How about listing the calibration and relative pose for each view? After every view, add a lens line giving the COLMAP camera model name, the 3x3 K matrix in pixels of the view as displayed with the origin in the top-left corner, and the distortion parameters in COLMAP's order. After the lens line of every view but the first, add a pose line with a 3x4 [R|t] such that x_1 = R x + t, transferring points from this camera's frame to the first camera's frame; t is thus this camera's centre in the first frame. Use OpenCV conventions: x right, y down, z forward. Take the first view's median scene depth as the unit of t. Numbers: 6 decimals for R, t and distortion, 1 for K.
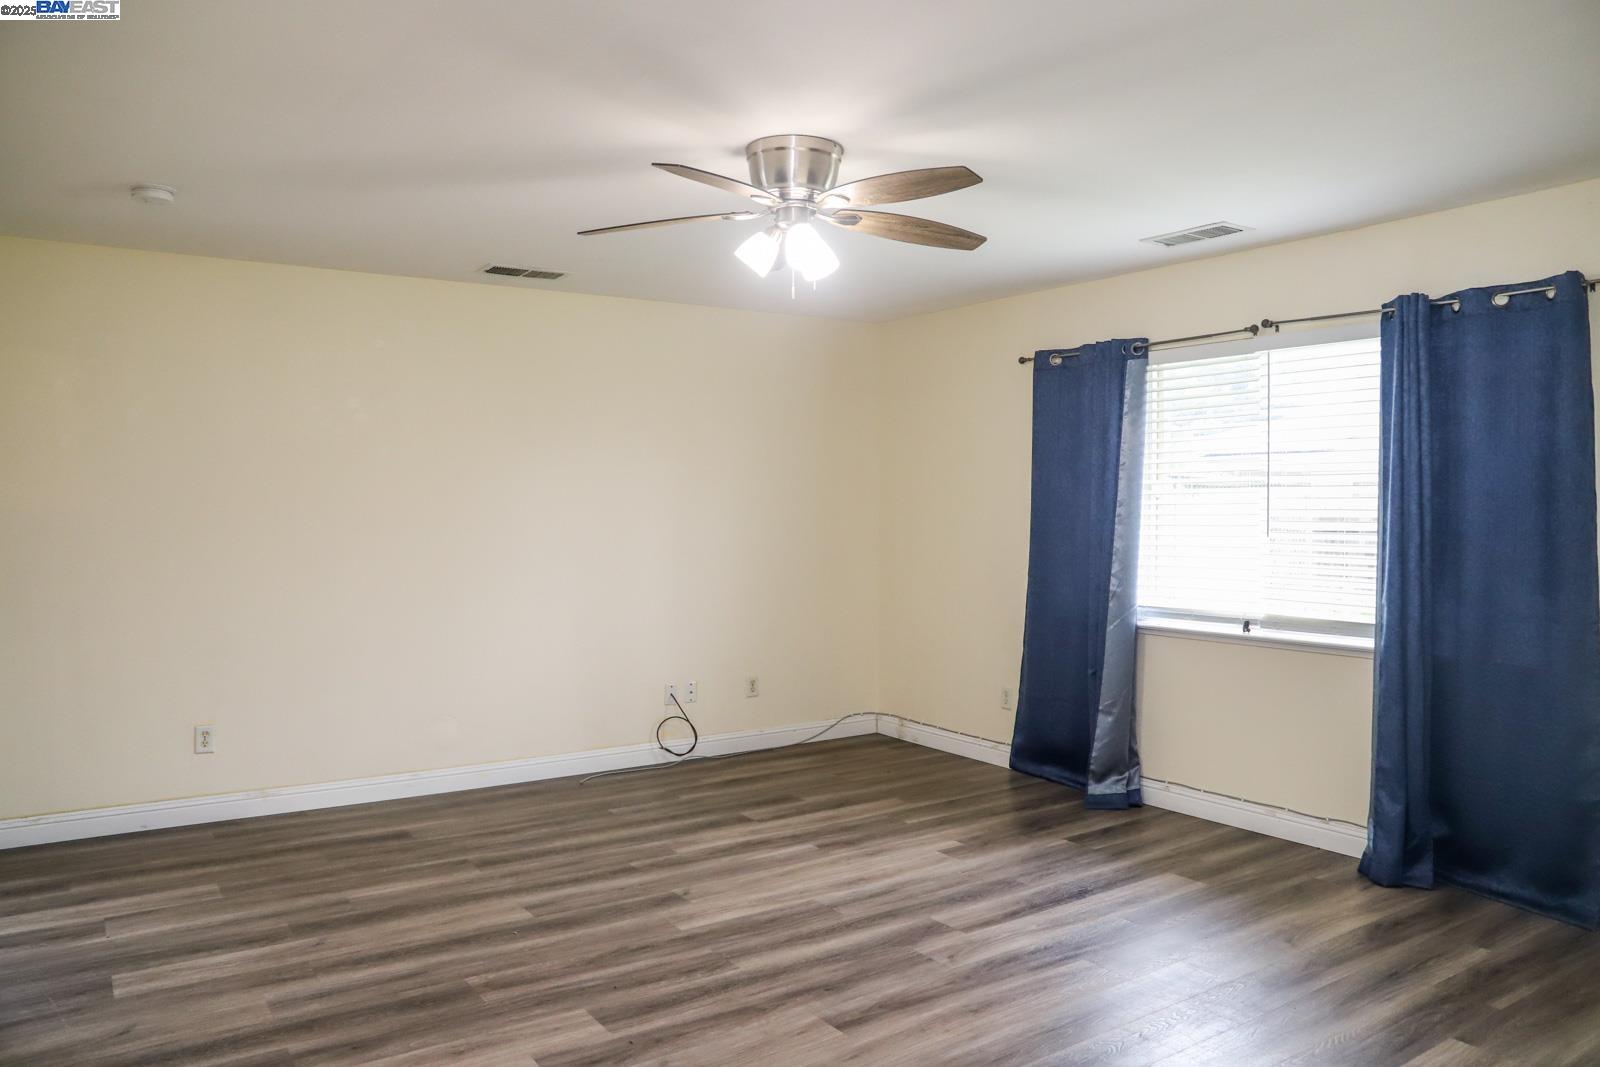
lens RADIAL K [[1171.6, 0, 810.3], [0, 1171.6, 516.2], [0, 0, 1]] dist [-0.134060, 0.107387]
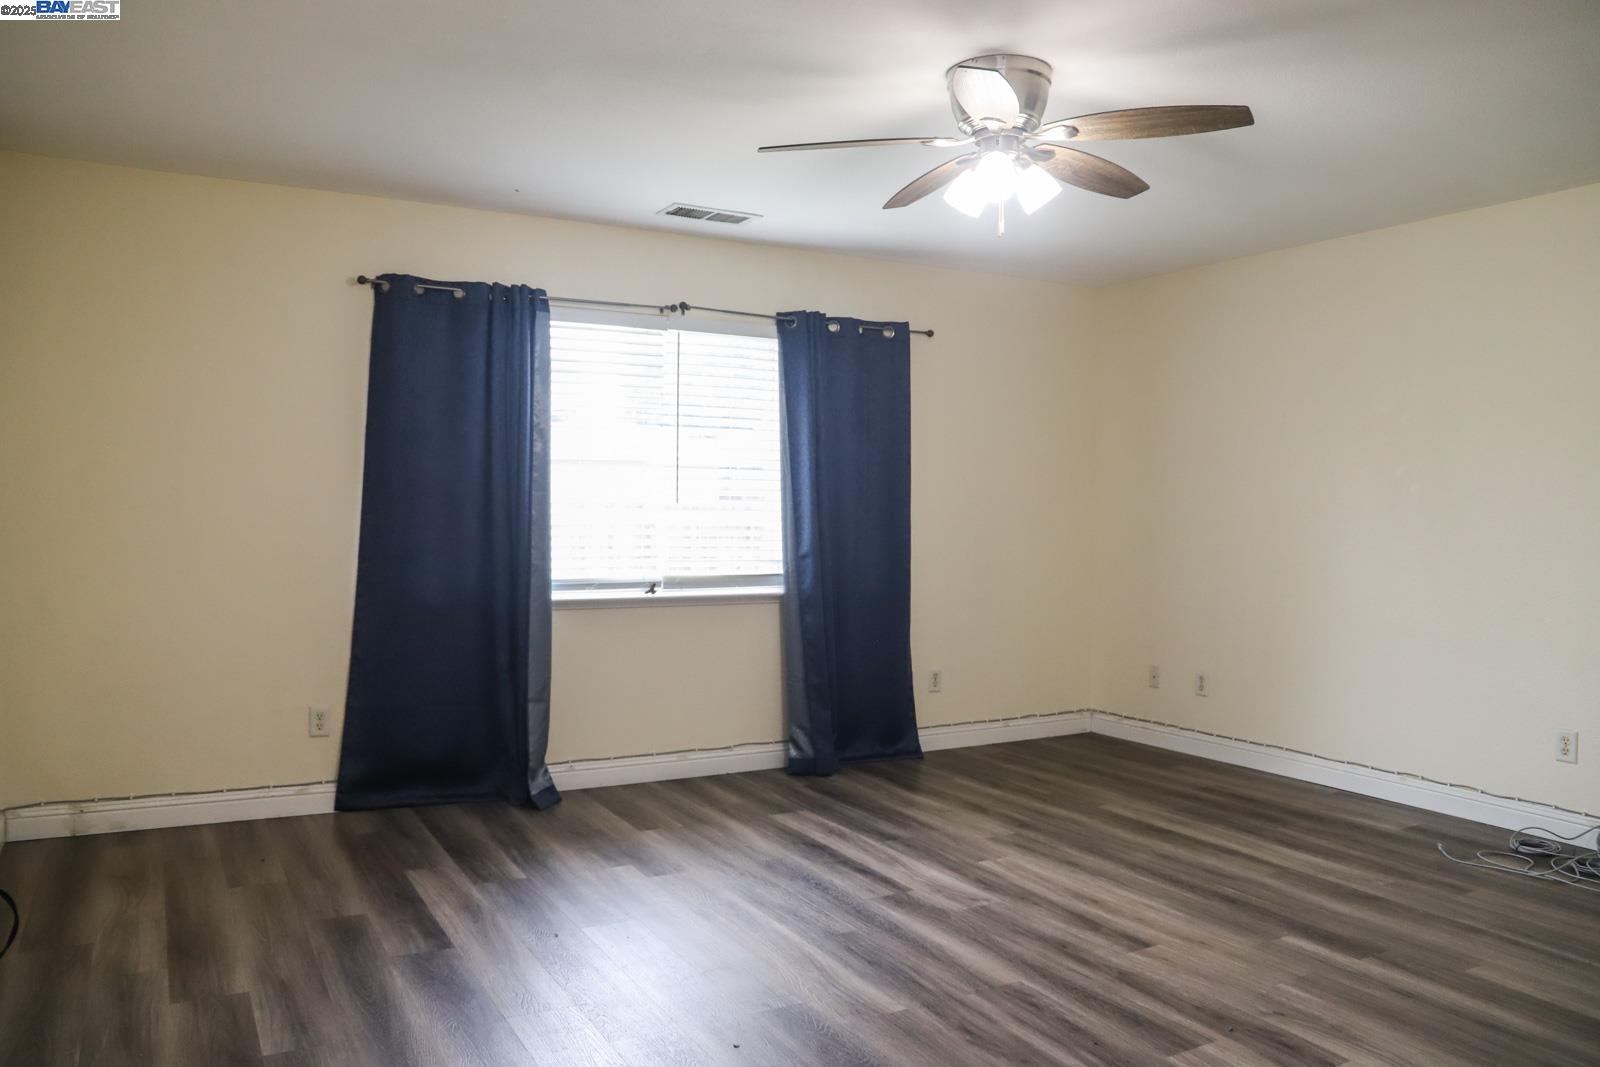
lens RADIAL K [[1171.6, 0, 810.3], [0, 1171.6, 516.2], [0, 0, 1]] dist [-0.134060, 0.107387]
pose [[0.077155, -0.007074, 0.996994, -0.752623], [-0.003159, 0.999968, 0.007340, 0.024009], [-0.997014, -0.003716, 0.077130, 0.868891]]
